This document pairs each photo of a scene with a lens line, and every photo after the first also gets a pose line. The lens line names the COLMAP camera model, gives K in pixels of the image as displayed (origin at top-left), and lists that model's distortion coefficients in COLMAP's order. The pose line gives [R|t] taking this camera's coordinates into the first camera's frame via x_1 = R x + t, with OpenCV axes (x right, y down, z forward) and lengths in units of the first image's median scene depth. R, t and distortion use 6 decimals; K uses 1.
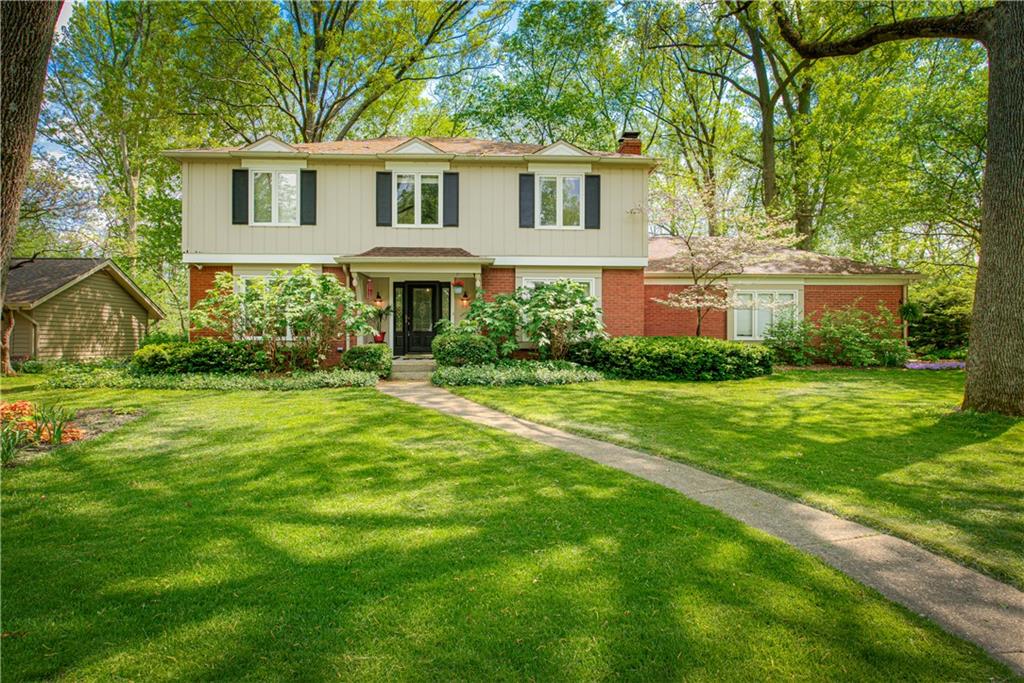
lens RADIAL K [[663.2, 0, 499.2], [0, 663.2, 341.5], [0, 0, 1]] dist [-0.001711, -0.001478]
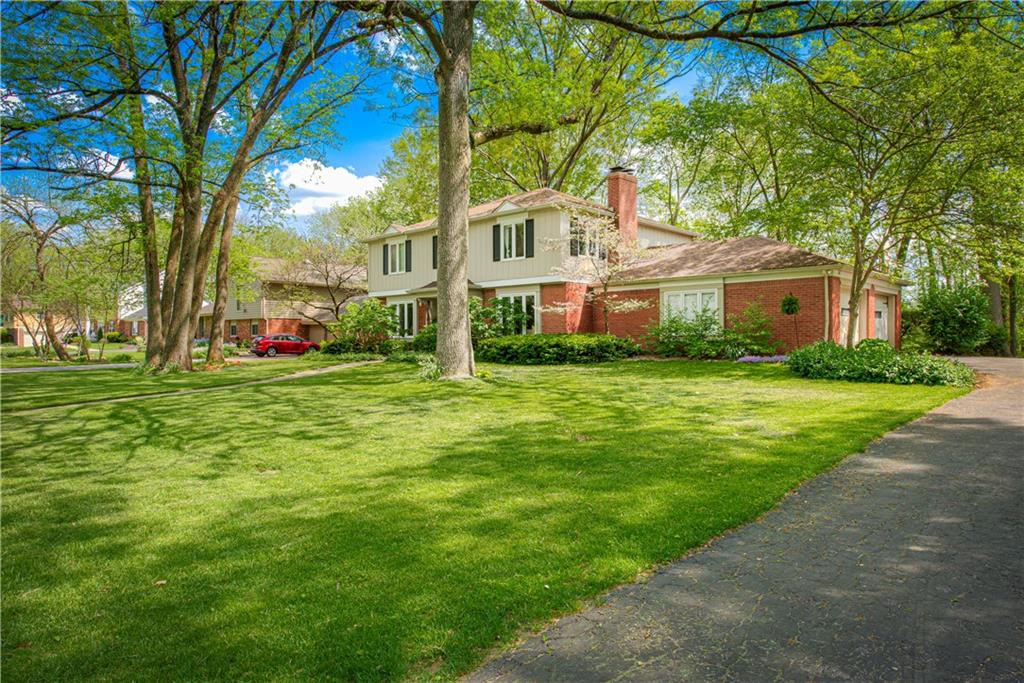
lens RADIAL K [[655.4, 0, 512.0], [0, 655.4, 341.5], [0, 0, 1]] dist [0.043179, 0.000027]
pose [[0.686205, -0.002245, -0.727404, 1.145189], [0.004156, 0.999991, 0.000835, 0.007518], [0.727396, -0.003596, 0.686209, 0.012358]]
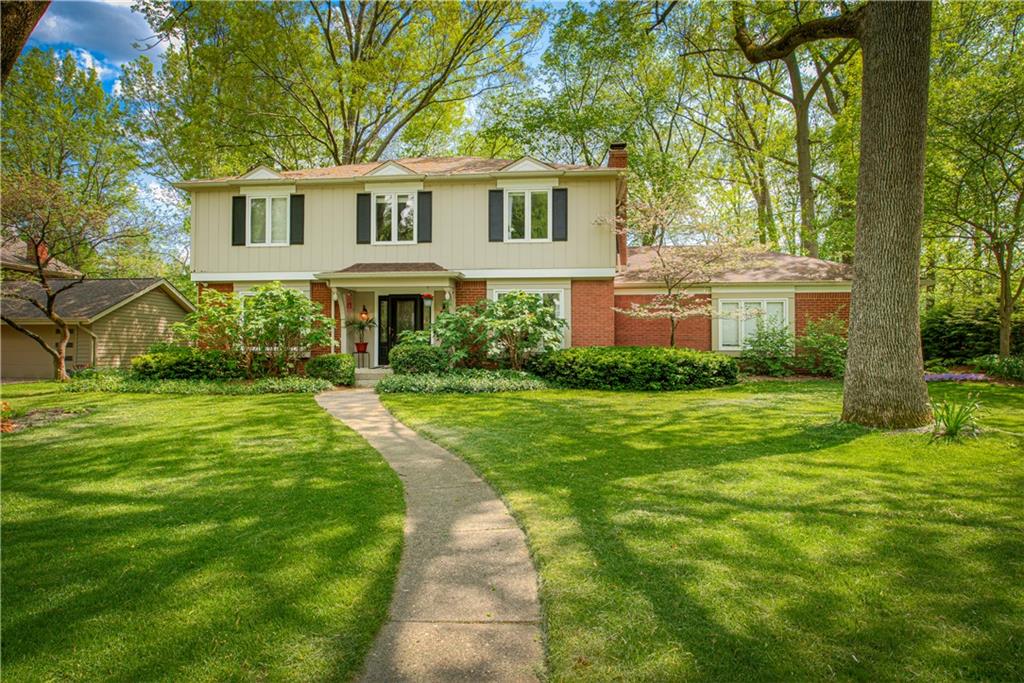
lens RADIAL K [[663.2, 0, 499.2], [0, 663.2, 341.5], [0, 0, 1]] dist [-0.001711, -0.001478]
pose [[0.987239, -0.002652, -0.159221, 0.212612], [-0.000119, 0.999849, -0.017392, 0.002390], [0.159243, 0.017190, 0.987090, -0.020025]]
